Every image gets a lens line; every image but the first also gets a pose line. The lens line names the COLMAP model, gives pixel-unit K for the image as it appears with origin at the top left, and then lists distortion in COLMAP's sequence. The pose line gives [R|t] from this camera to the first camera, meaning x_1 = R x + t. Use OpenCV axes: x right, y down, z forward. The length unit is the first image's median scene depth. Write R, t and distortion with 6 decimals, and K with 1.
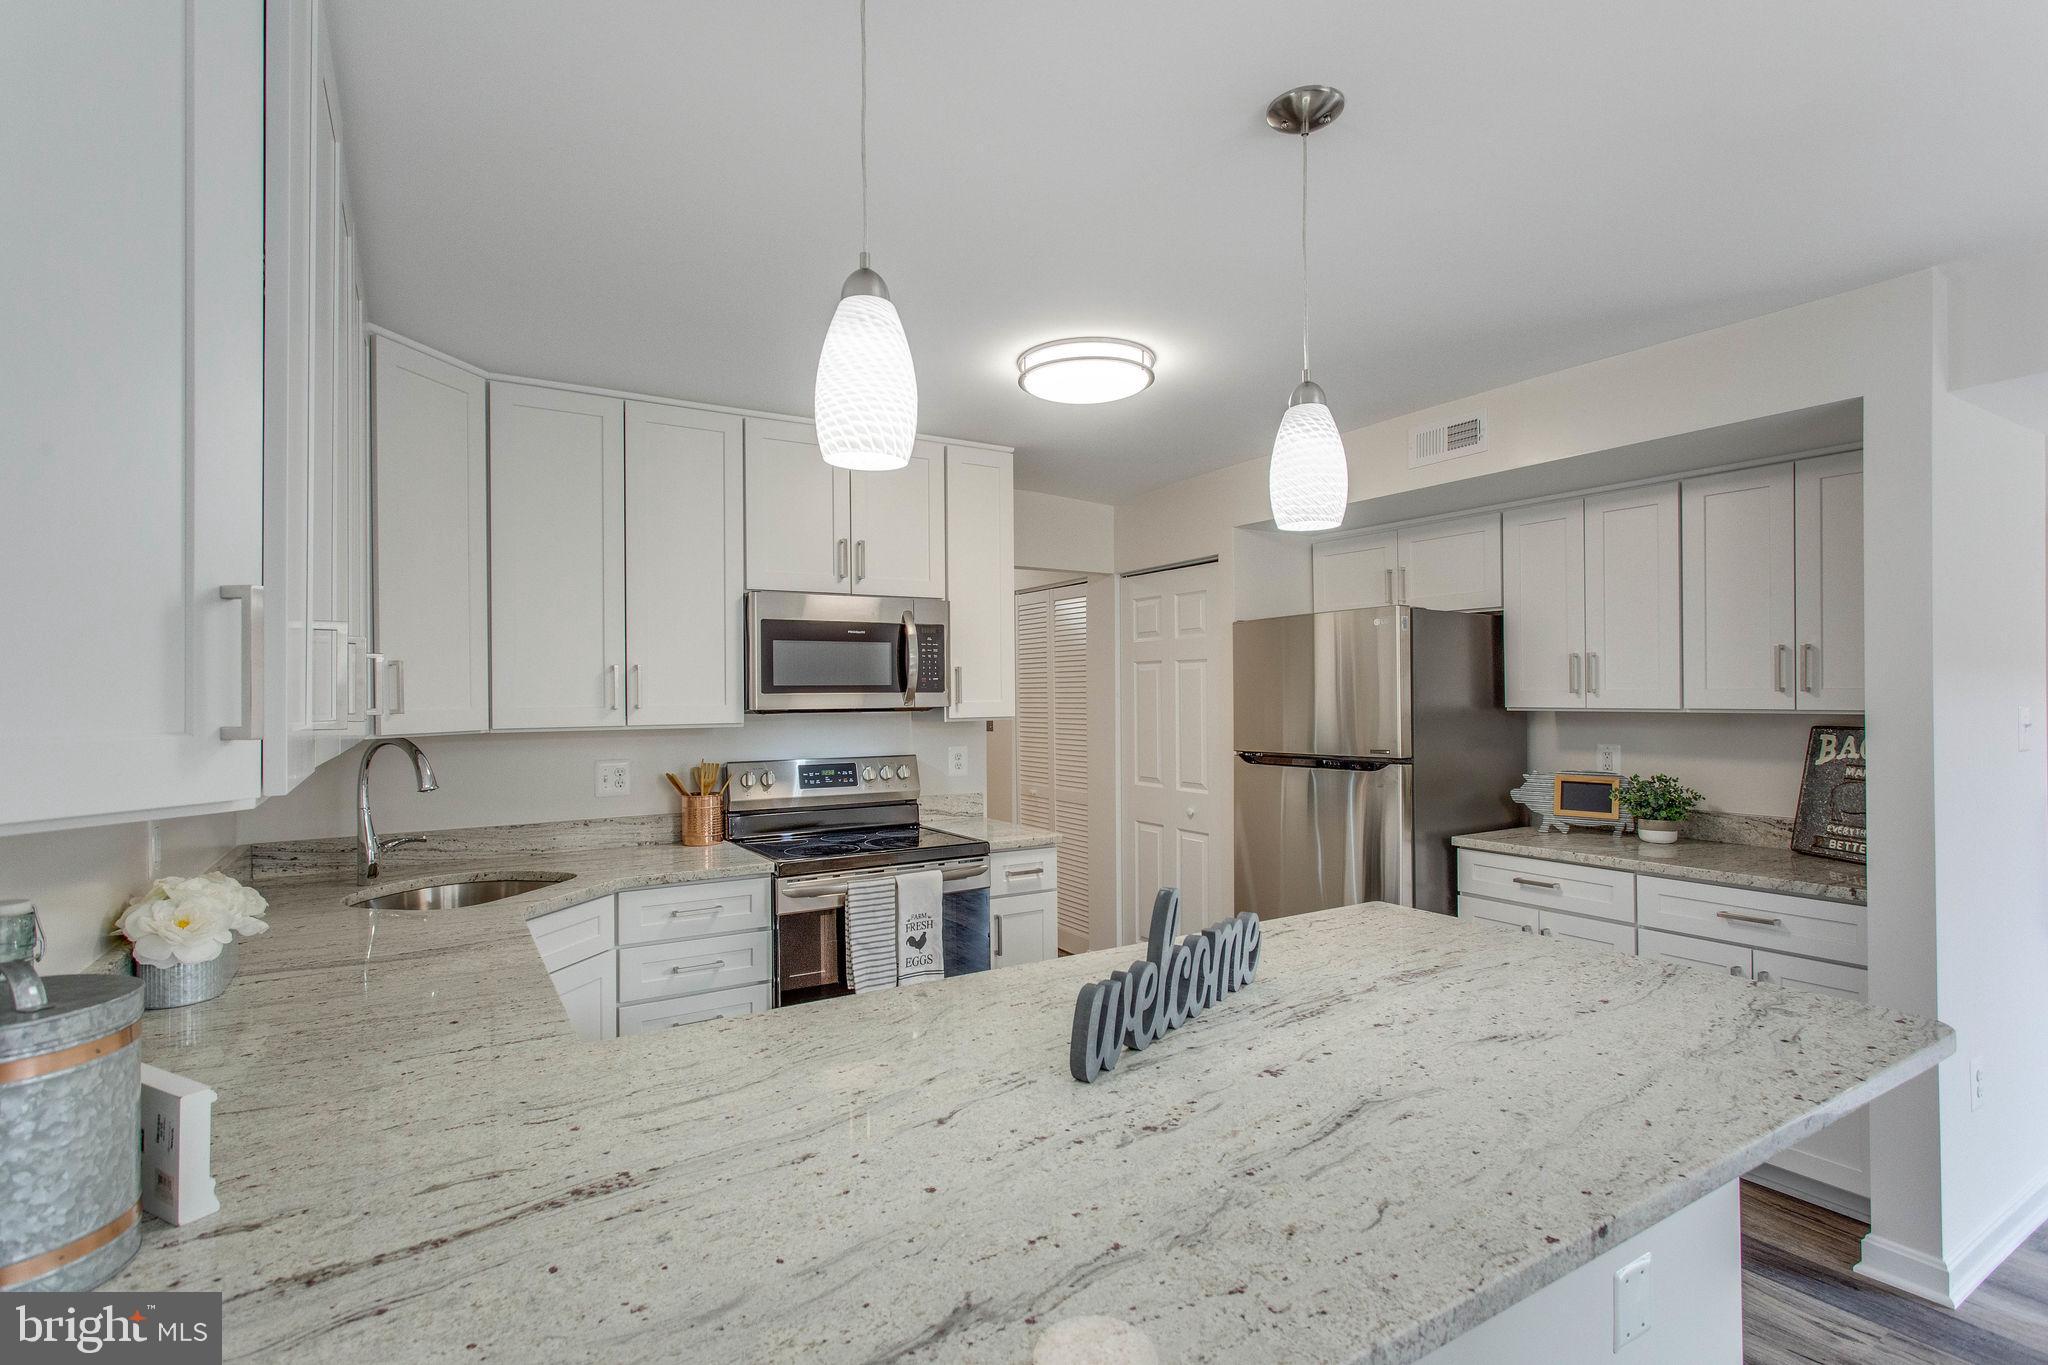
lens RADIAL K [[978.1, 0, 1021.6], [0, 978.1, 688.4], [0, 0, 1]] dist [-0.001529, 0.001610]
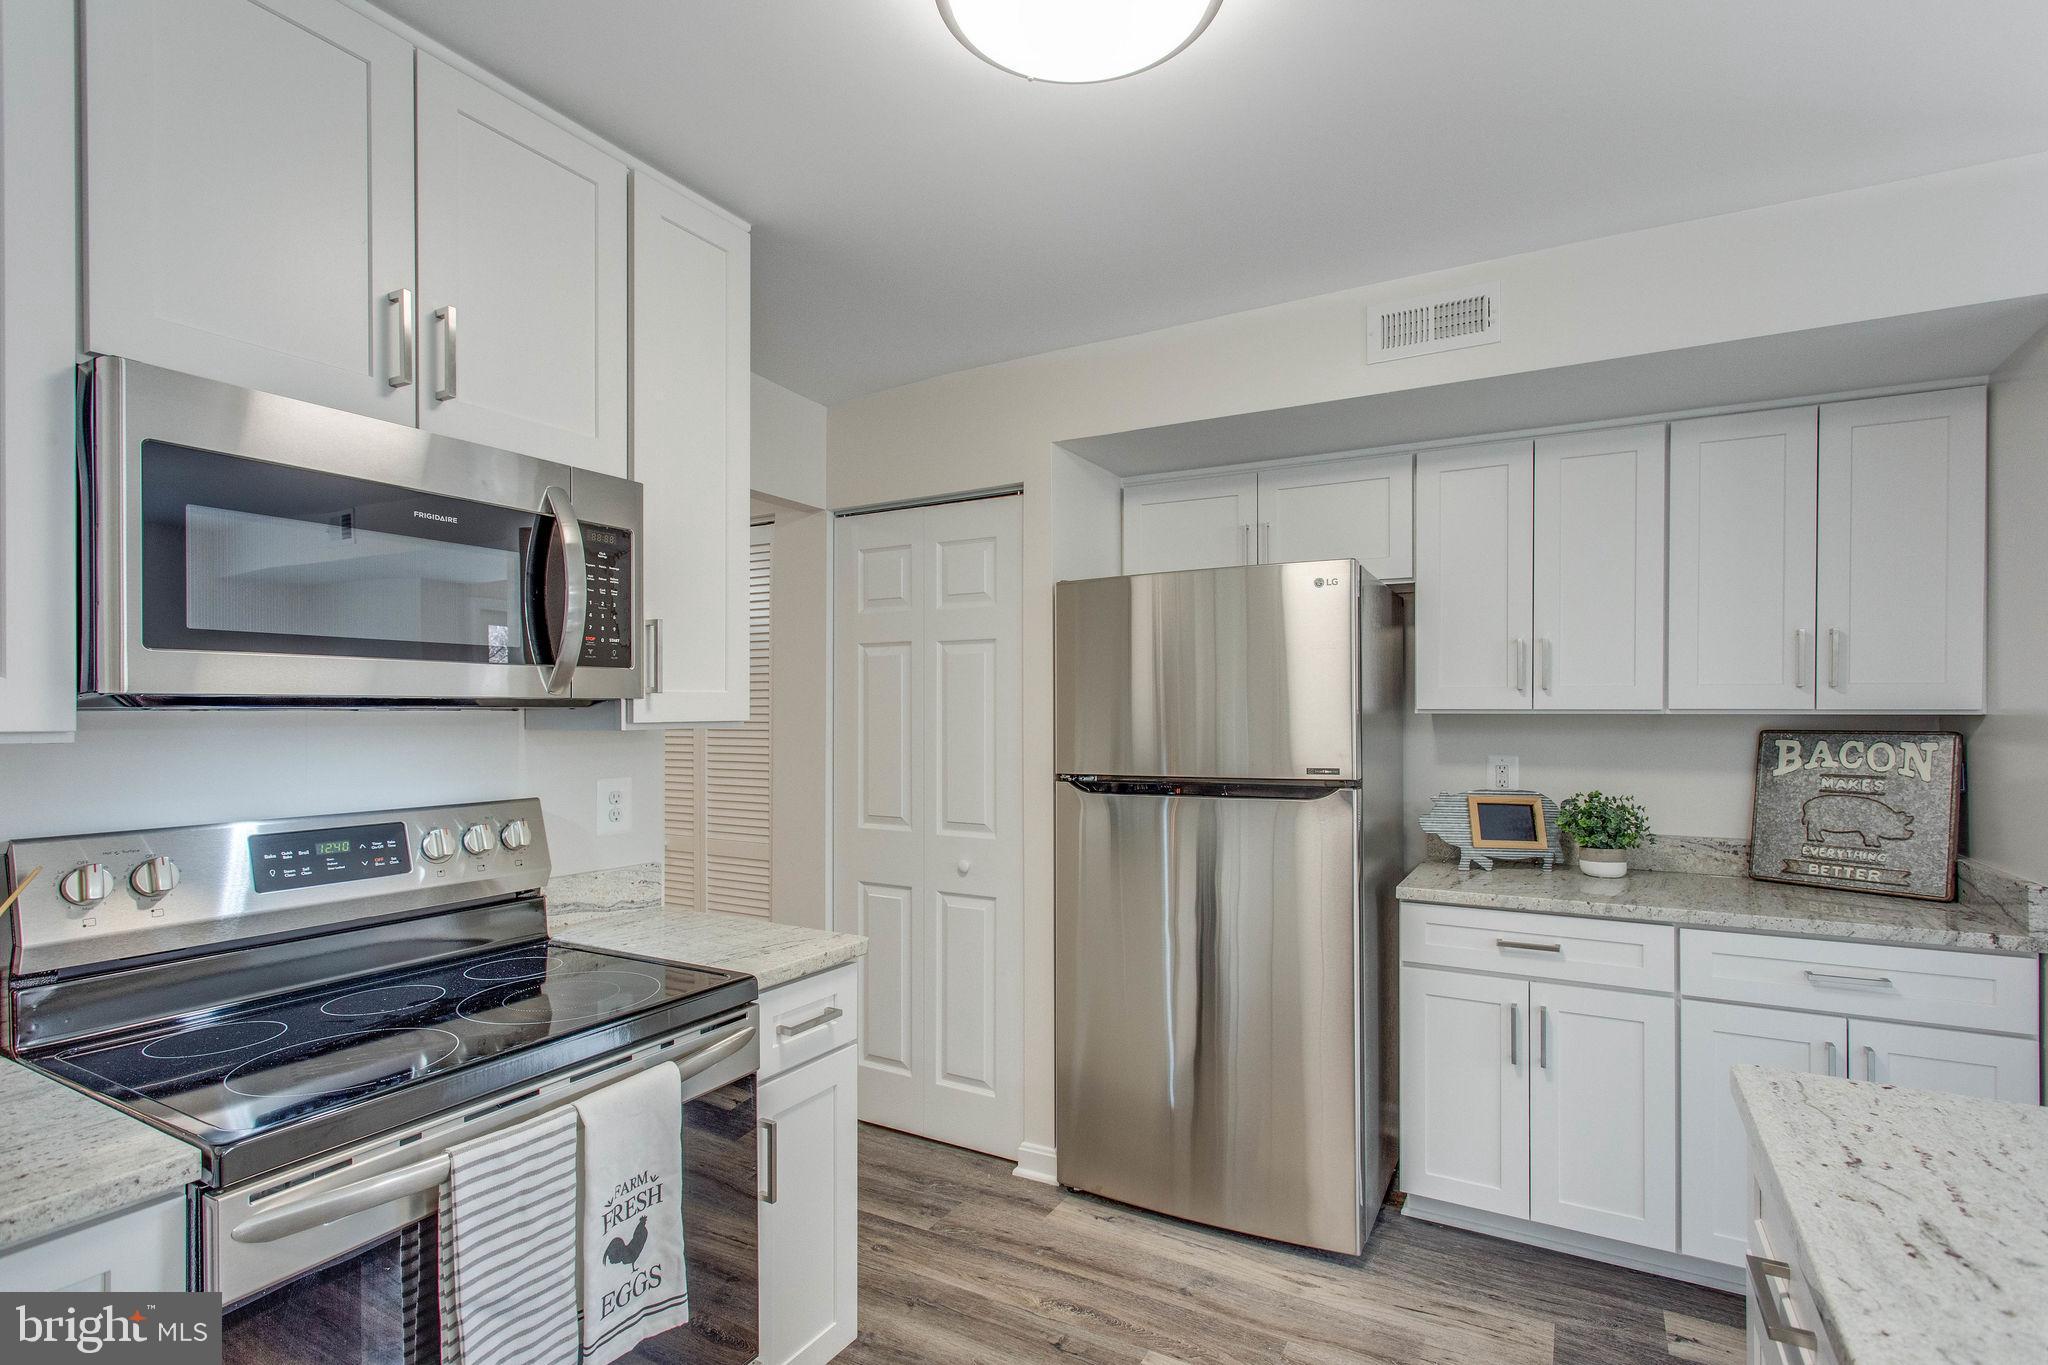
lens RADIAL K [[978.1, 0, 1034.4], [0, 978.1, 711.8], [0, 0, 1]] dist [-0.001529, 0.001610]
pose [[0.872958, 0.007140, 0.487743, -0.156830], [-0.009803, 0.999948, 0.002906, 0.024300], [-0.487697, -0.007319, 0.872982, 0.533005]]
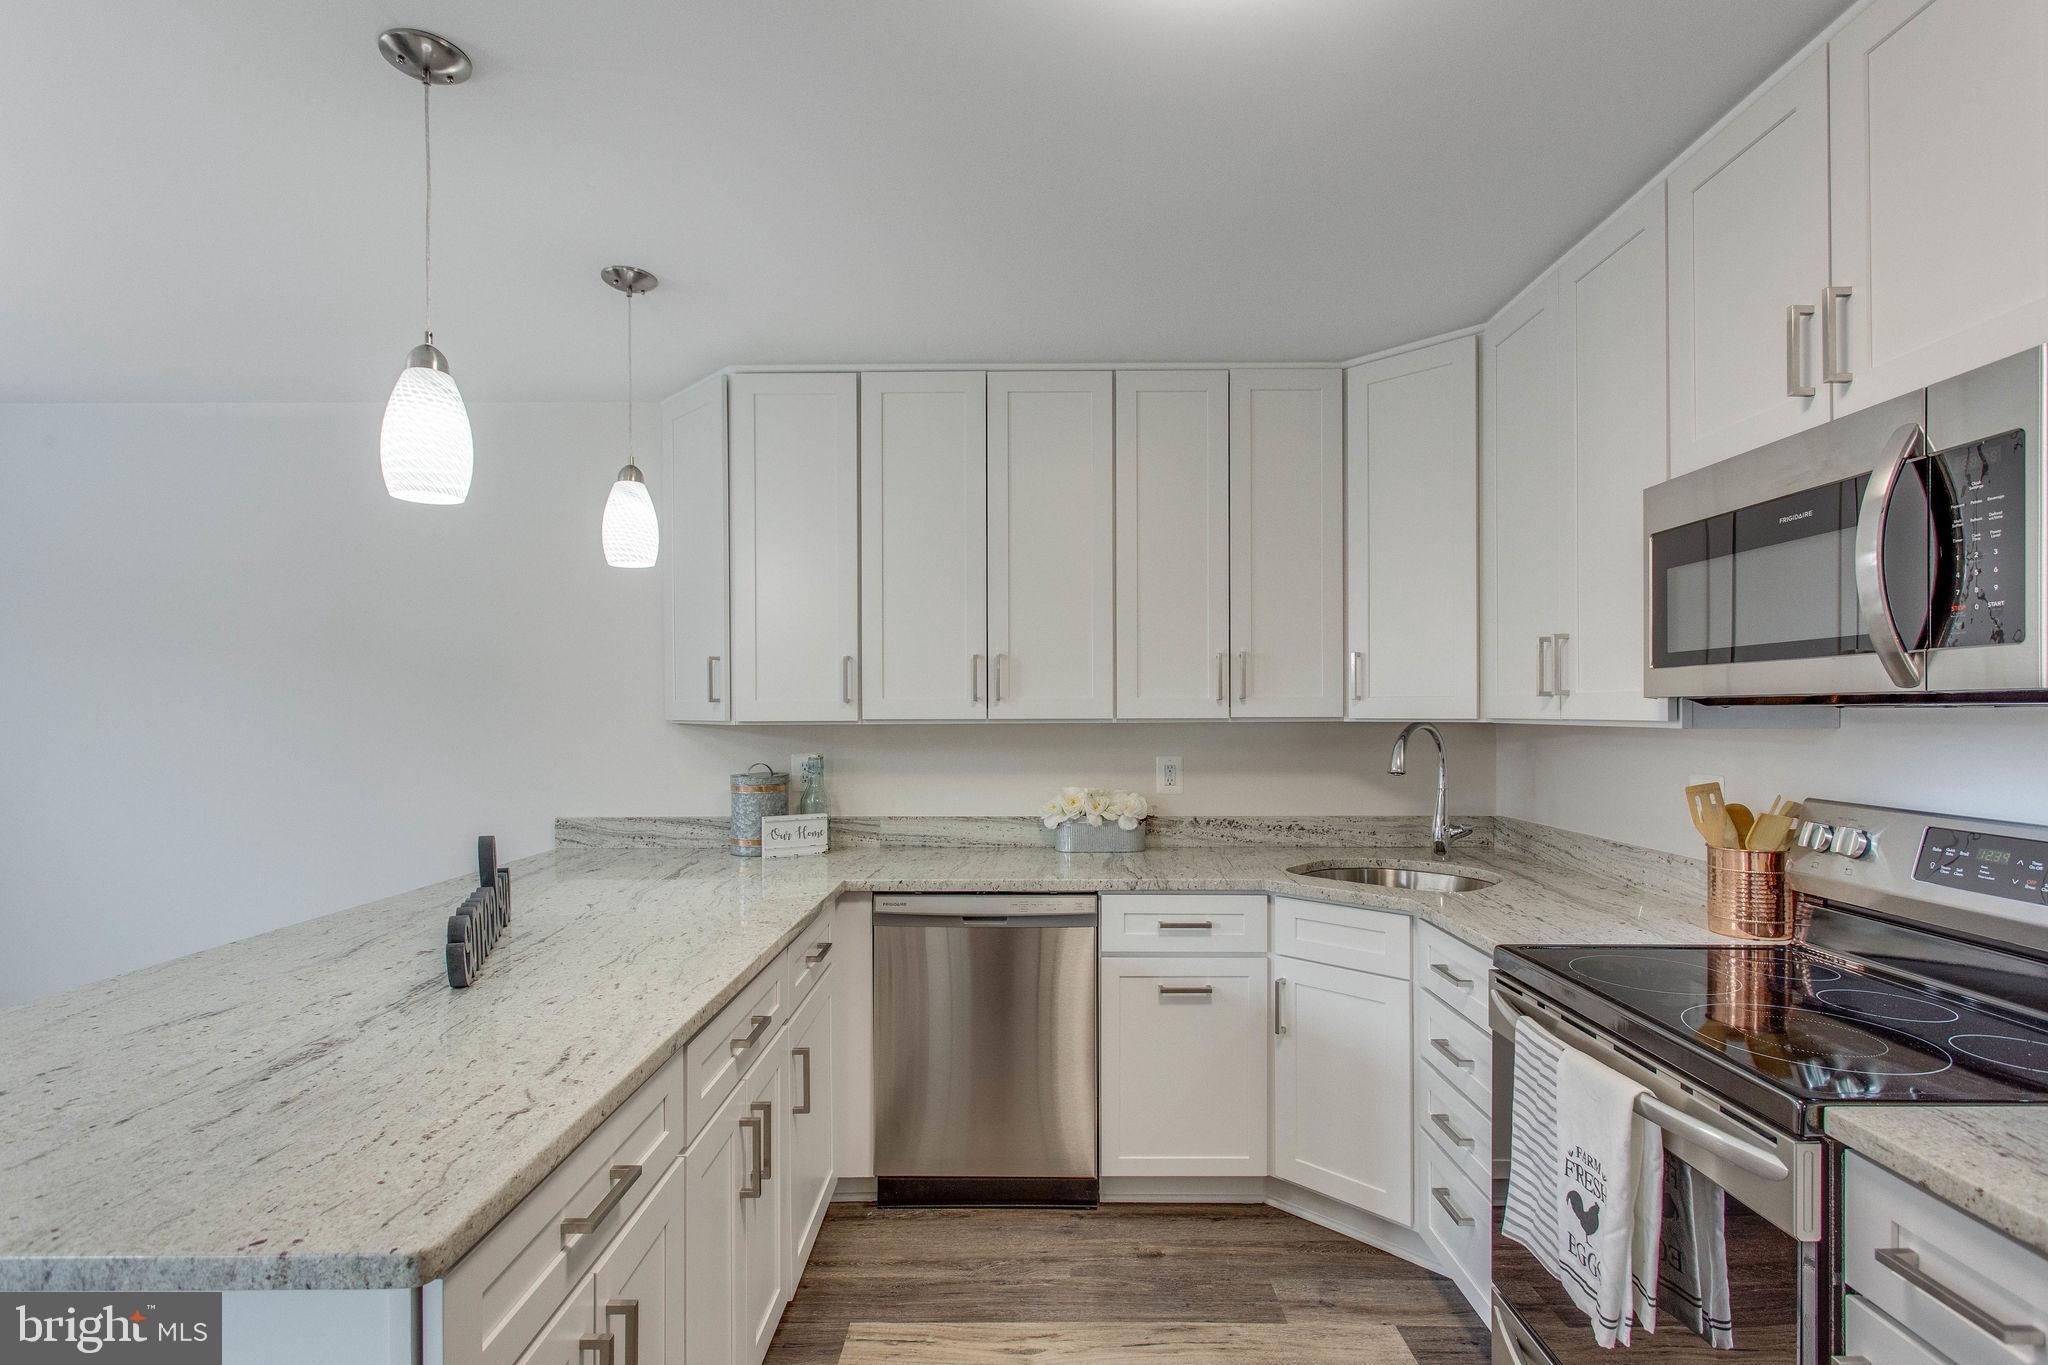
lens RADIAL K [[978.1, 0, 1030.1], [0, 978.1, 709.2], [0, 0, 1]] dist [-0.001529, 0.001610]
pose [[-0.527246, 0.009465, -0.849660, 0.395545], [0.013333, 0.999907, 0.002865, 0.022272], [0.849608, -0.009818, -0.527323, 0.995433]]
